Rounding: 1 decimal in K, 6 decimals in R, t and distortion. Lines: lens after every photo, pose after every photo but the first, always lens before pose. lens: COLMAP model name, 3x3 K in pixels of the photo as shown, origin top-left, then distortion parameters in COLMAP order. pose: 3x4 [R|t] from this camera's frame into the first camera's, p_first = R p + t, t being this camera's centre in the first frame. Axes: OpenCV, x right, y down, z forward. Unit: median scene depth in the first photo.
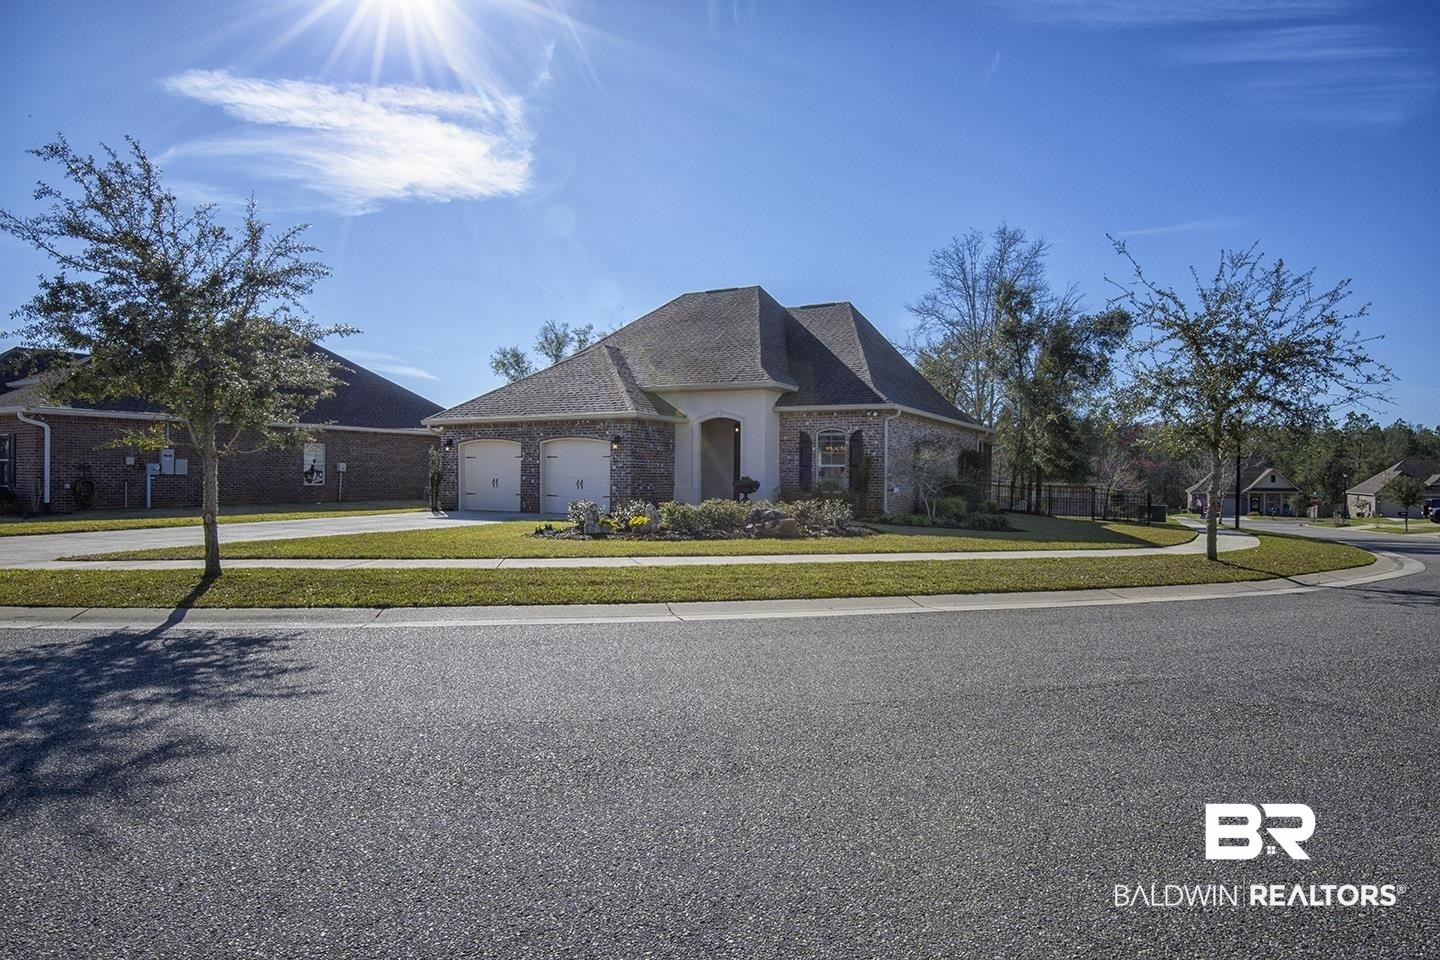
lens RADIAL K [[829.1, 0, 720.0], [0, 829.1, 480.0], [0, 0, 1]] dist [-0.000170, -0.000006]
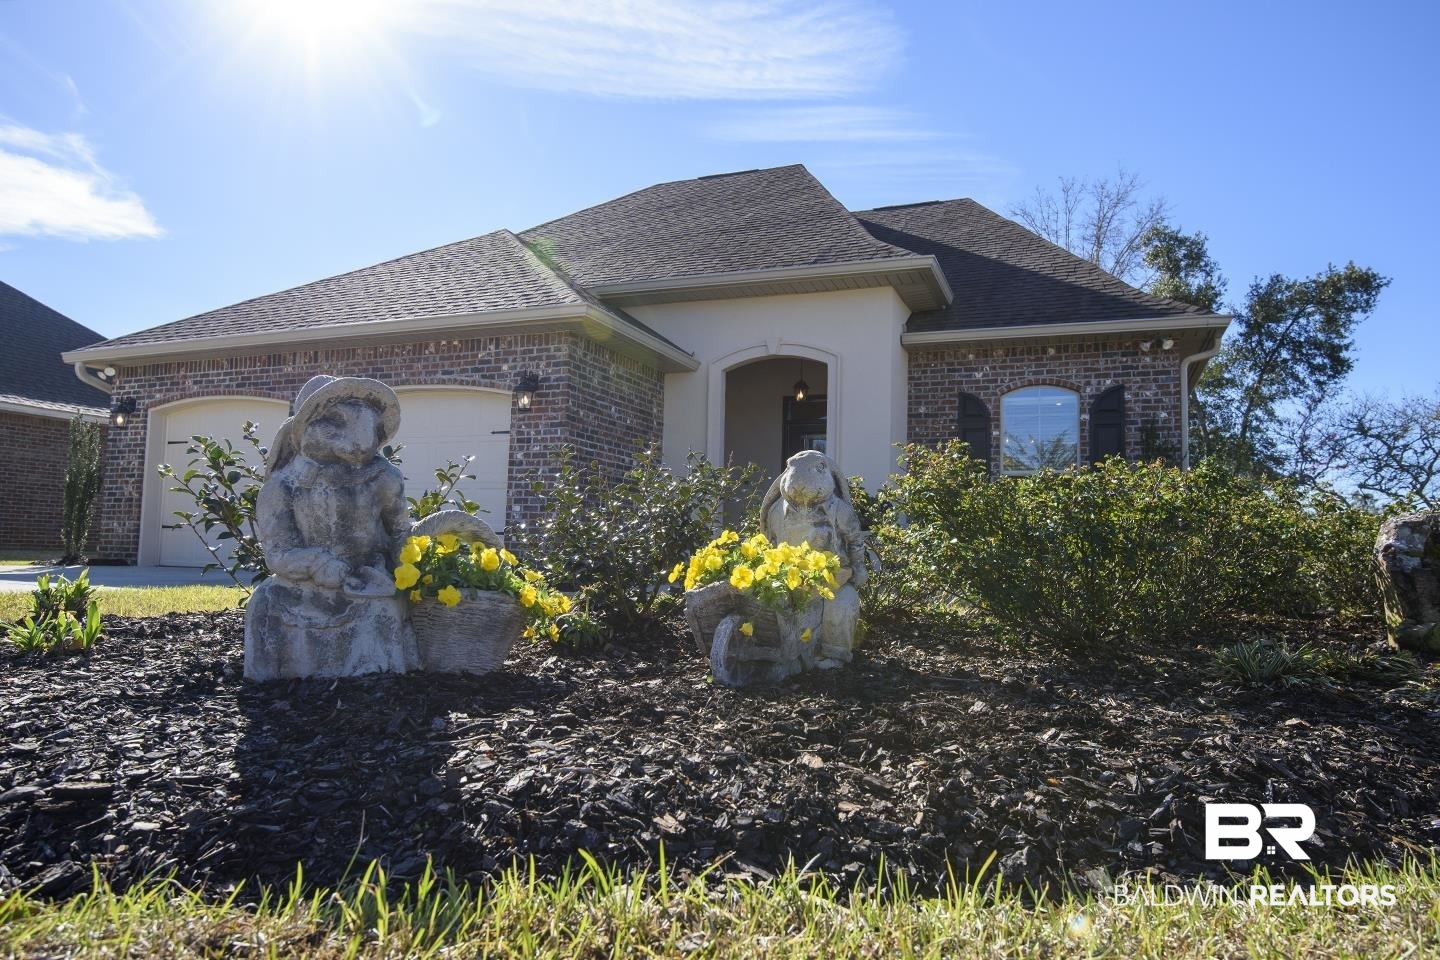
lens RADIAL K [[921.1, 0, 720.0], [0, 921.1, 480.0], [0, 0, 1]] dist [0.001844, 0.000128]
pose [[0.995164, 0.028221, 0.094090, -0.069984], [-0.020035, 0.996021, -0.086839, 0.029630], [-0.096166, 0.084534, 0.991769, 0.530340]]
